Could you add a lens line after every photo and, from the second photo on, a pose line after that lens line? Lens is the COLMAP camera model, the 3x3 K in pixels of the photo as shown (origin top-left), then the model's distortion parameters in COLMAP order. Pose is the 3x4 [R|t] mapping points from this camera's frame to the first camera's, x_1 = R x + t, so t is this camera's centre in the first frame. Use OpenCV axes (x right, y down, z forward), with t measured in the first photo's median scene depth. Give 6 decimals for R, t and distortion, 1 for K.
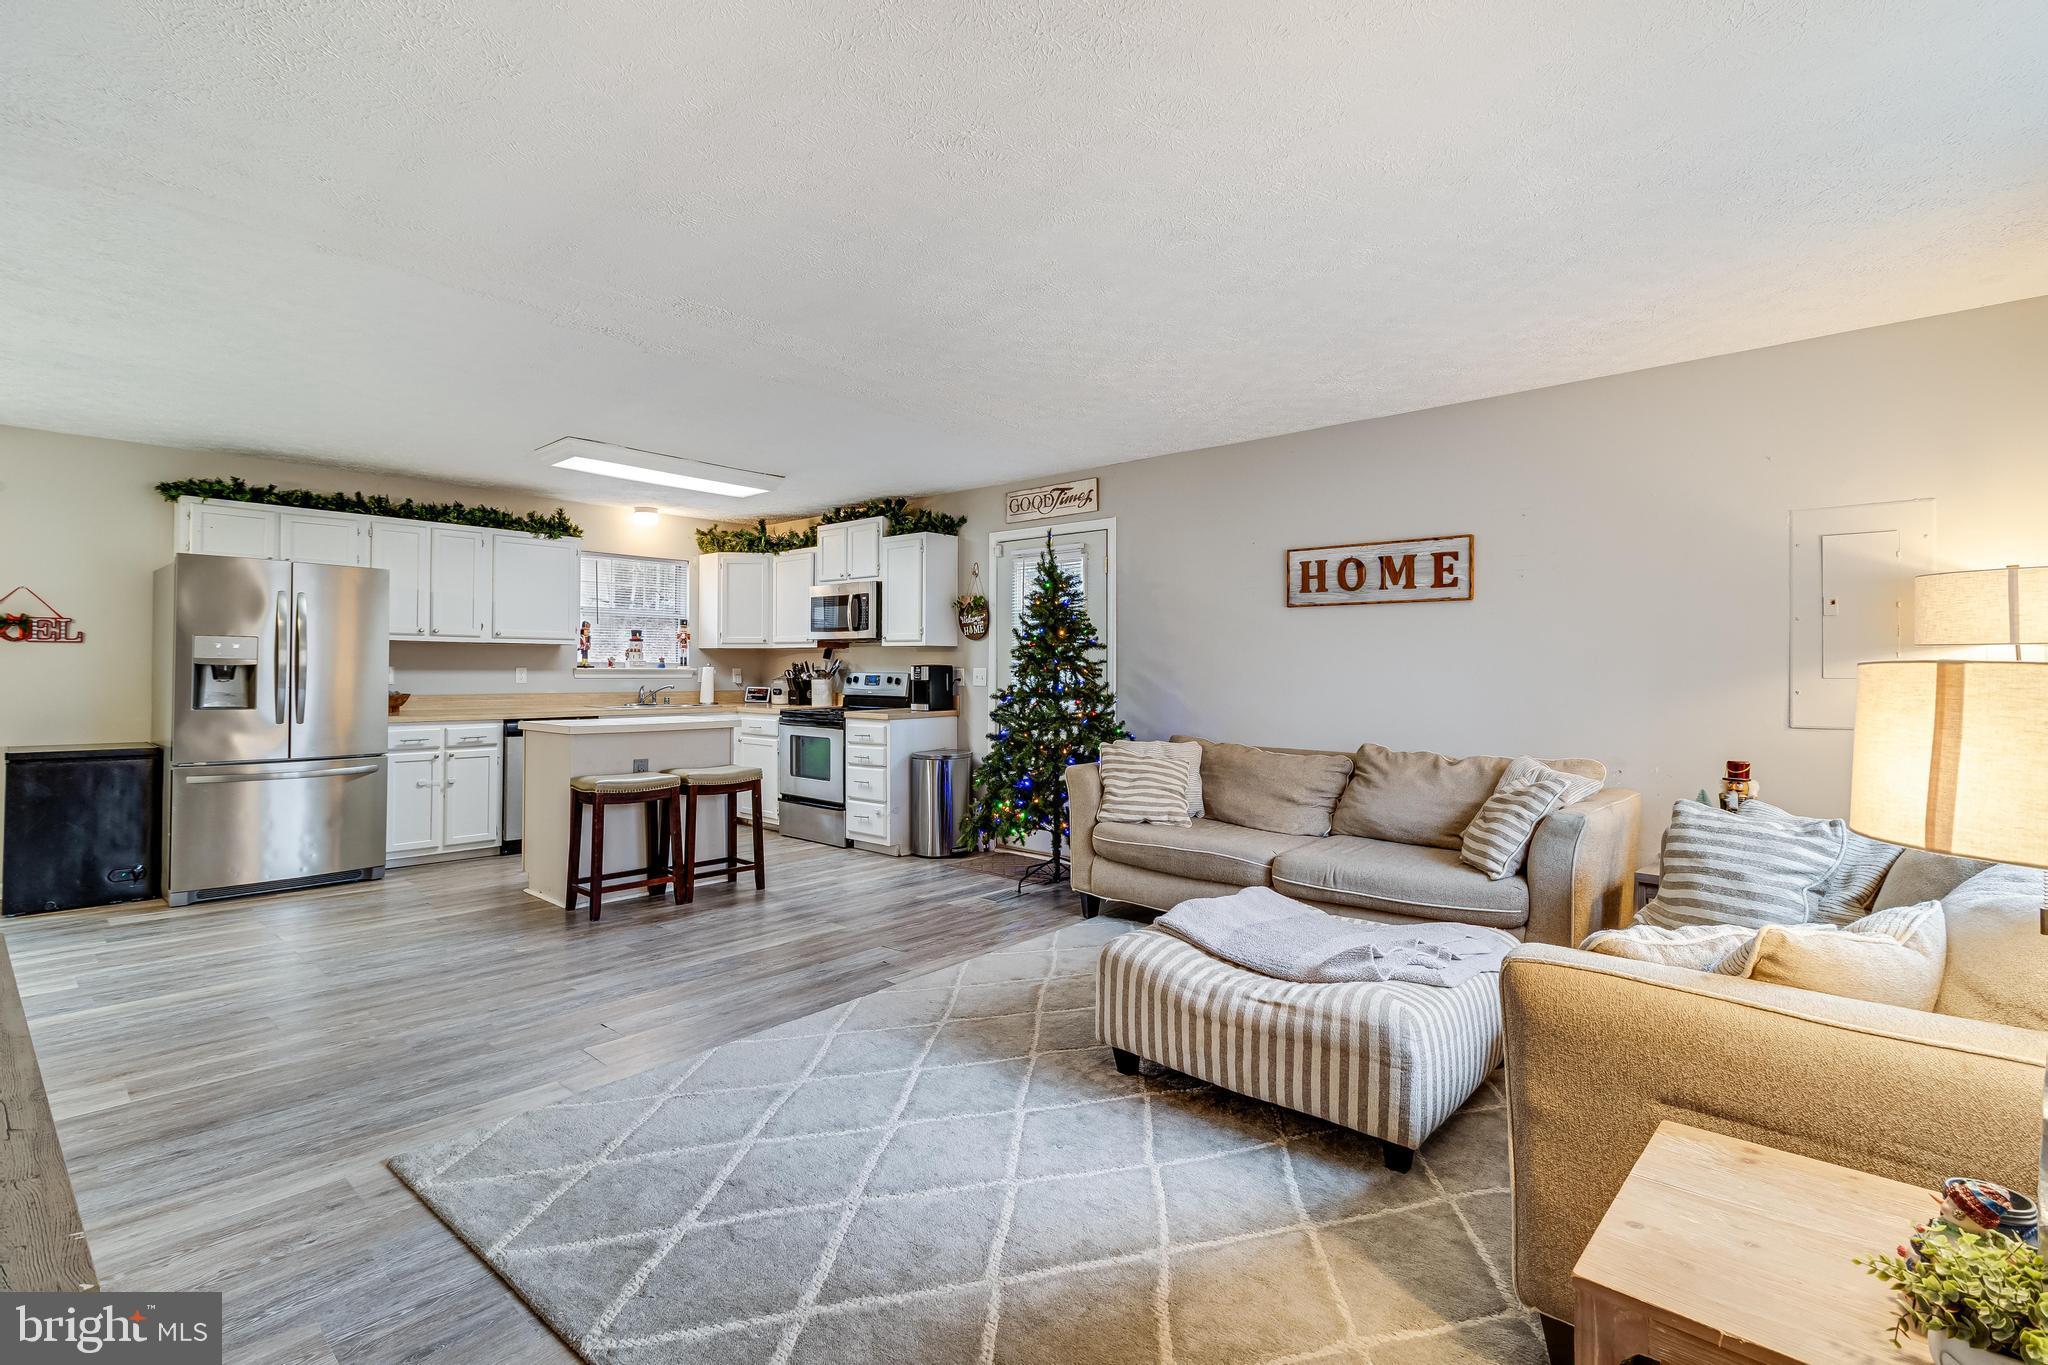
lens RADIAL K [[973.8, 0, 1028.0], [0, 973.8, 675.7], [0, 0, 1]] dist [-0.006387, -0.000183]
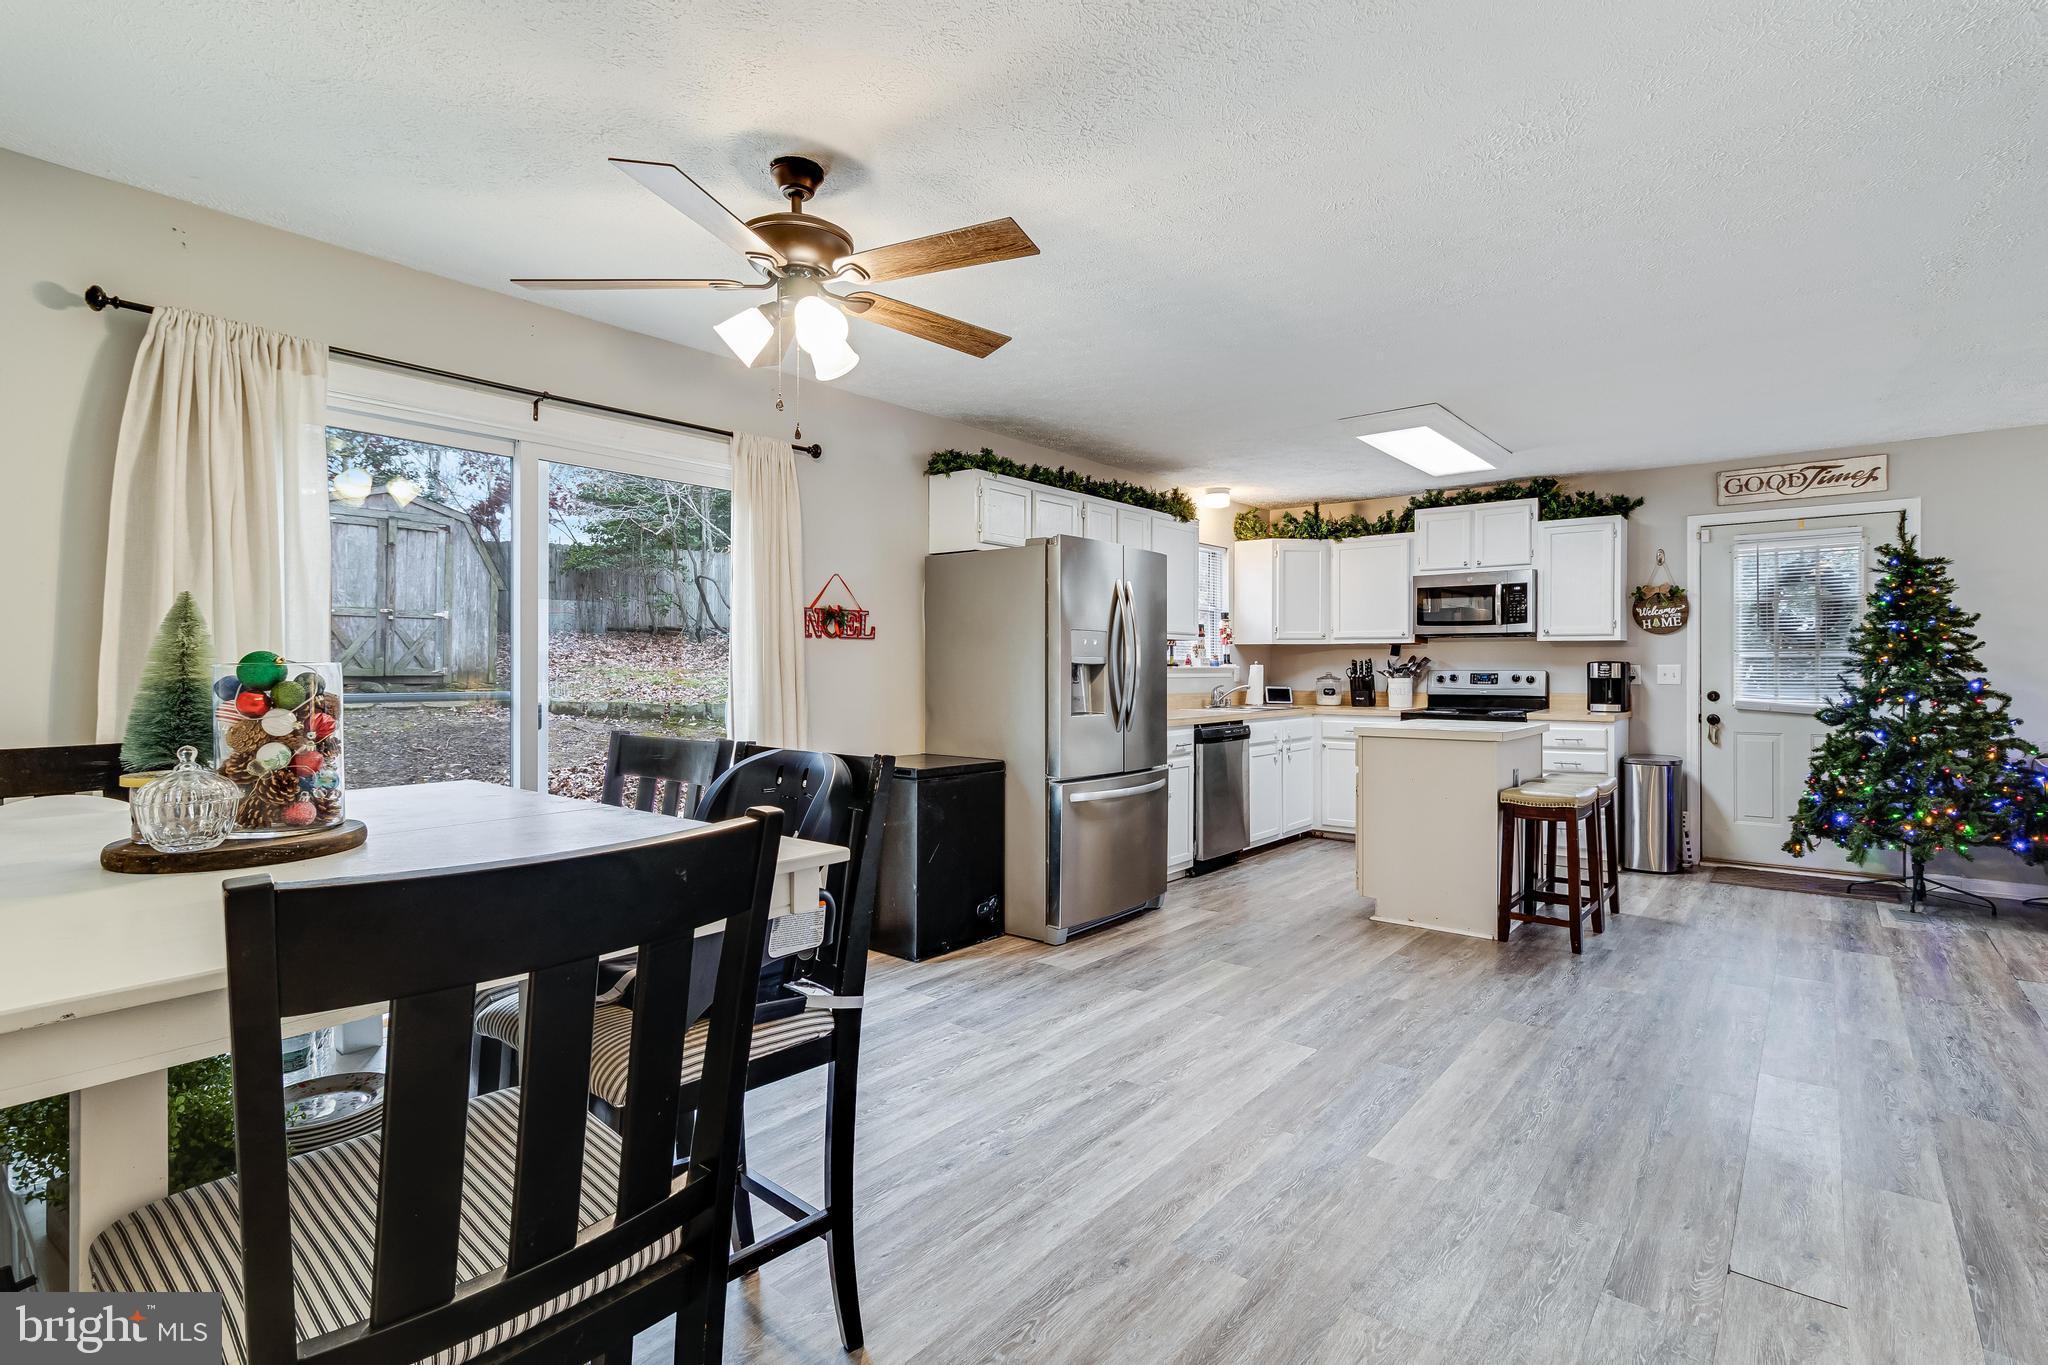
lens RADIAL K [[973.8, 0, 1028.5], [0, 973.8, 659.7], [0, 0, 1]] dist [-0.006387, -0.000183]
pose [[0.999796, -0.002801, 0.020026, -0.639882], [0.002989, 0.999951, -0.009398, -0.006034], [-0.019999, 0.009456, 0.999755, 0.104689]]
